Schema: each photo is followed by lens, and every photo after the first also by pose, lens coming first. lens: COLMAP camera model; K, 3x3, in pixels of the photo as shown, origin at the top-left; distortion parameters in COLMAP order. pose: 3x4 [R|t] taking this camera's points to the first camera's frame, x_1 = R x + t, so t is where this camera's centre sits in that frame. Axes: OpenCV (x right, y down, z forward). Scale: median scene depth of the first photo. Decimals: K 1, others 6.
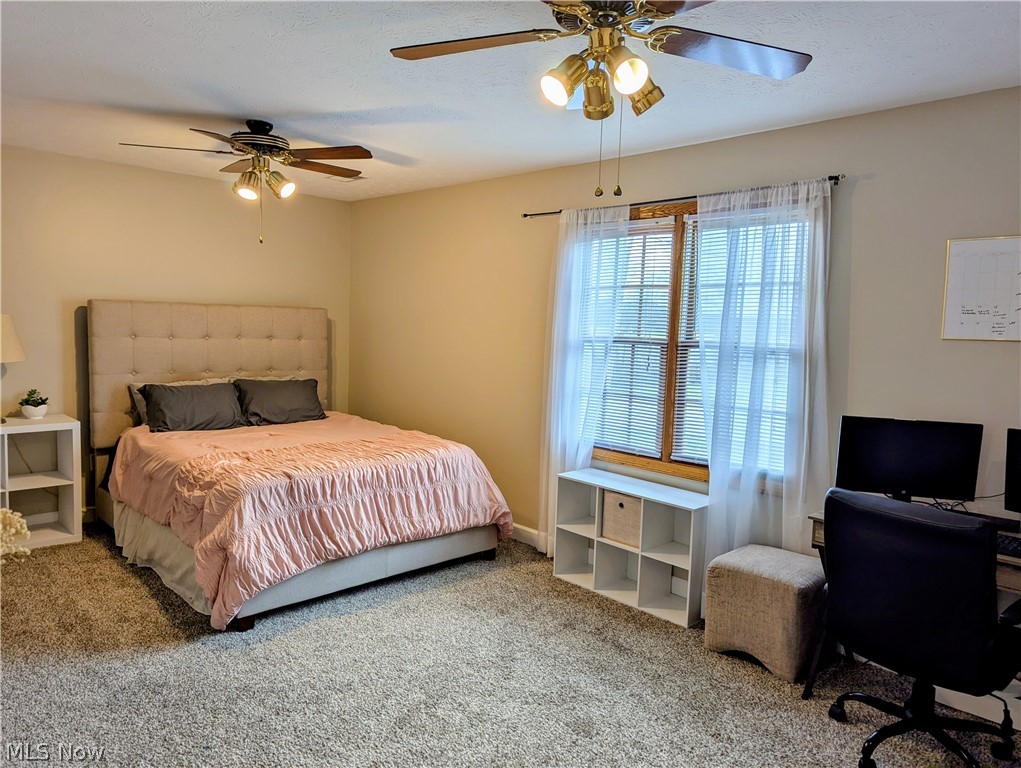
lens RADIAL K [[701.2, 0, 510.5], [0, 701.2, 384.0], [0, 0, 1]] dist [0.019680, -0.000375]
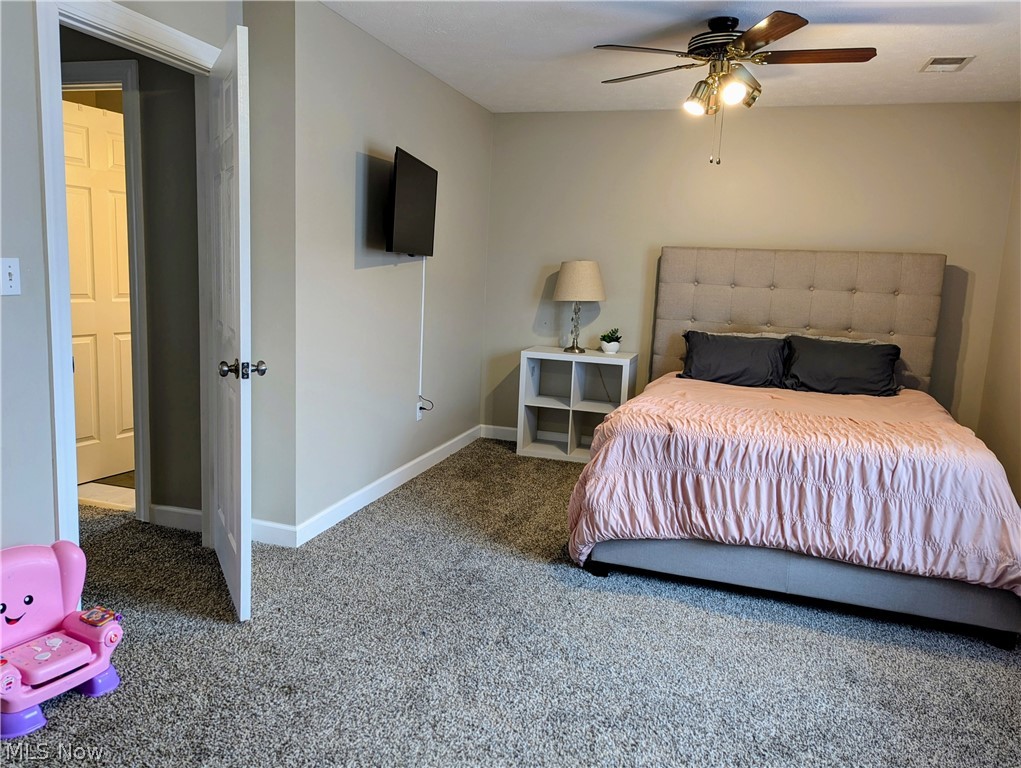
lens RADIAL K [[749.1, 0, 510.5], [0, 749.1, 384.0], [0, 0, 1]] dist [0.011153, -0.001295]
pose [[0.454856, 0.122187, -0.882143, 0.370152], [-0.109783, 0.990681, 0.080614, 0.021230], [0.883772, 0.060177, 0.464032, 0.352902]]
